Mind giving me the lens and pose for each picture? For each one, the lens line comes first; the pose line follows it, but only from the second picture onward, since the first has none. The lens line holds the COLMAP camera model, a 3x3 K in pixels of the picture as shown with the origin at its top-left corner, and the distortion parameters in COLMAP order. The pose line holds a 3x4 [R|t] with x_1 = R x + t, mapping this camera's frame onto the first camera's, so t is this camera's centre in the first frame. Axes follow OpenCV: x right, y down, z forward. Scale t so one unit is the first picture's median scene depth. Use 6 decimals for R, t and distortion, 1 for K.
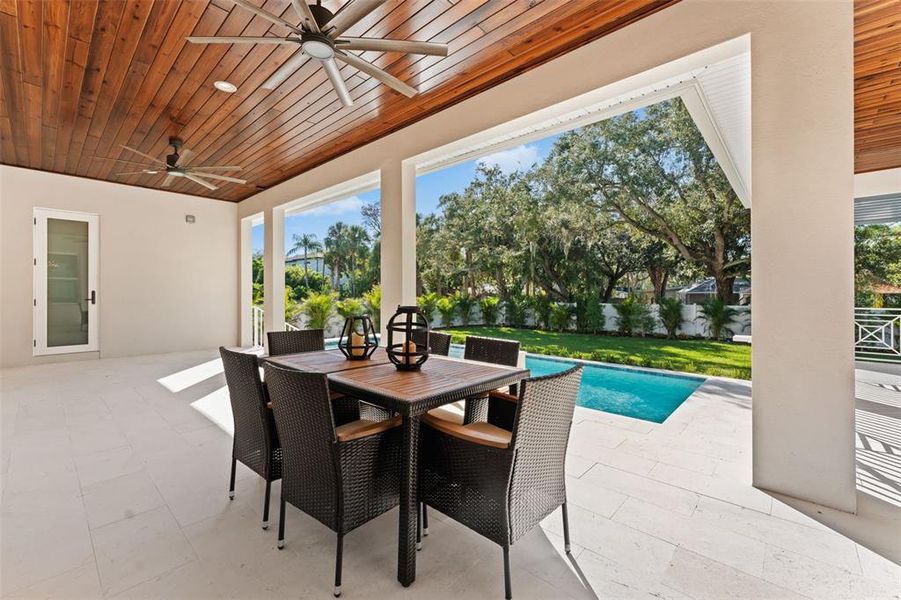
lens RADIAL K [[376.7, 0, 450.5], [0, 376.7, 300.0], [0, 0, 1]] dist [-0.000596, -0.000222]
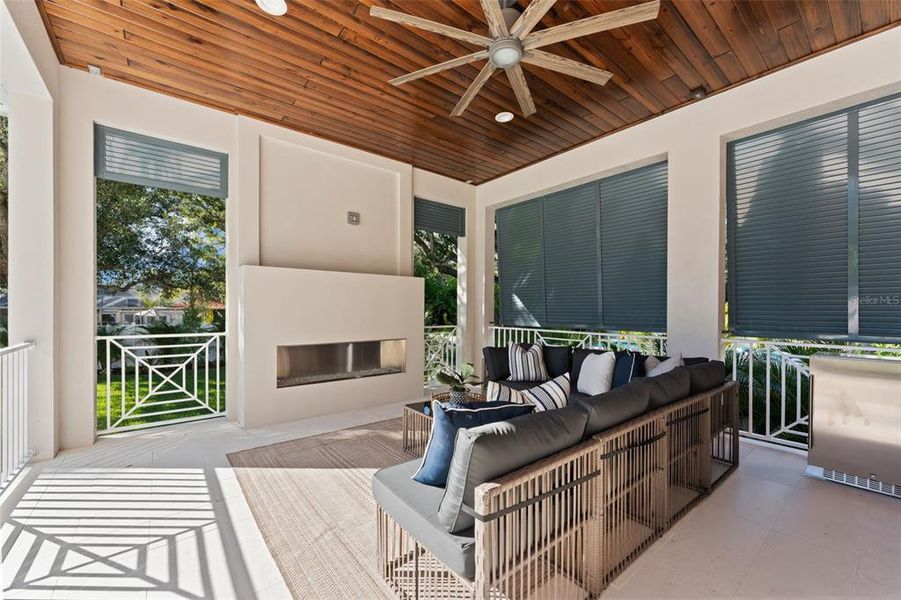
lens RADIAL K [[360.4, 0, 449.8], [0, 360.4, 305.7], [0, 0, 1]] dist [-0.000980, -0.000154]
pose [[0.148157, 0.006684, 0.988941, 0.624311], [0.020105, 0.999750, -0.009769, -0.009517], [-0.988759, 0.021330, 0.147986, 0.476557]]
